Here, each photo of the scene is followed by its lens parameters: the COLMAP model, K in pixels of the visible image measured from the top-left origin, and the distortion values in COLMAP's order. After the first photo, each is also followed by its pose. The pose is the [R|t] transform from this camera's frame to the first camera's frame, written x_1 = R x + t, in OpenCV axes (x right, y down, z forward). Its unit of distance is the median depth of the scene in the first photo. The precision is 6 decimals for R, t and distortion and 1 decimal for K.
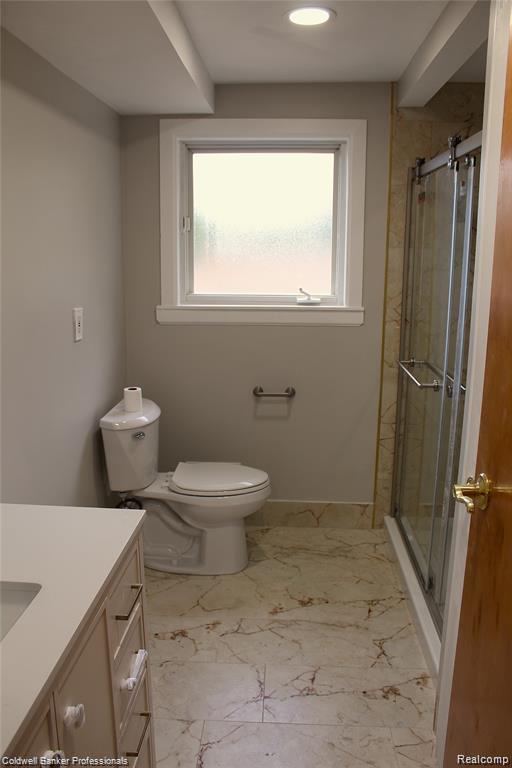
lens RADIAL K [[637.8, 0, 256.3], [0, 637.8, 391.7], [0, 0, 1]] dist [-0.165785, 0.154146]
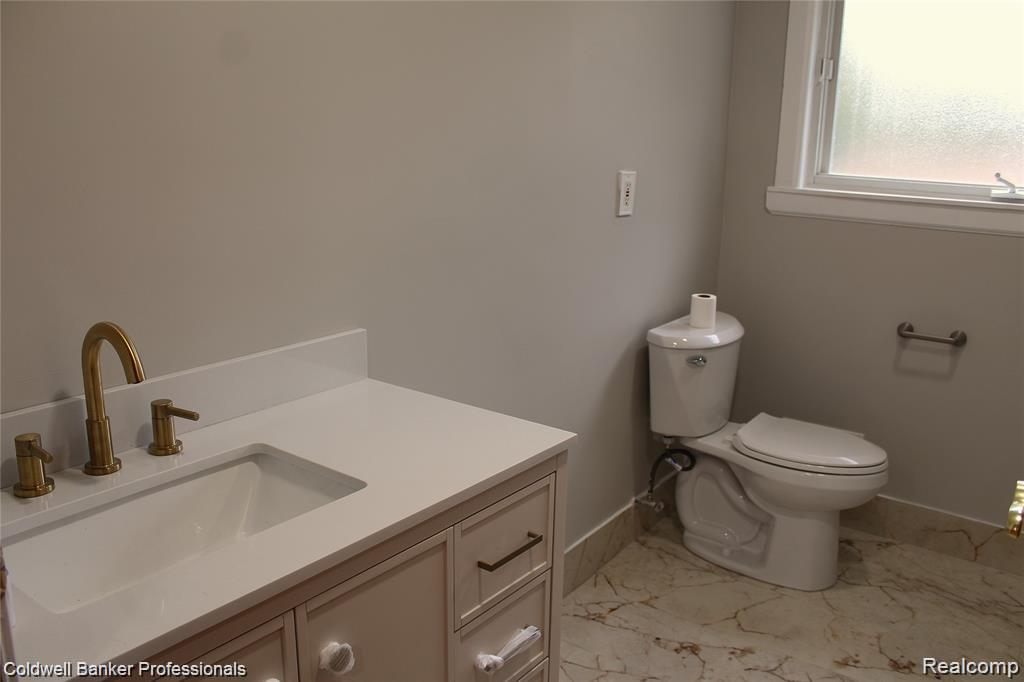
lens RADIAL K [[845.0, 0, 512.0], [0, 845.0, 341.0], [0, 0, 1]] dist [-0.165822, 0.139781]
pose [[0.832824, 0.146445, -0.533815, 0.127700], [-0.139808, 0.988752, 0.053132, 0.024612], [0.535591, 0.030382, 0.843931, 0.092309]]
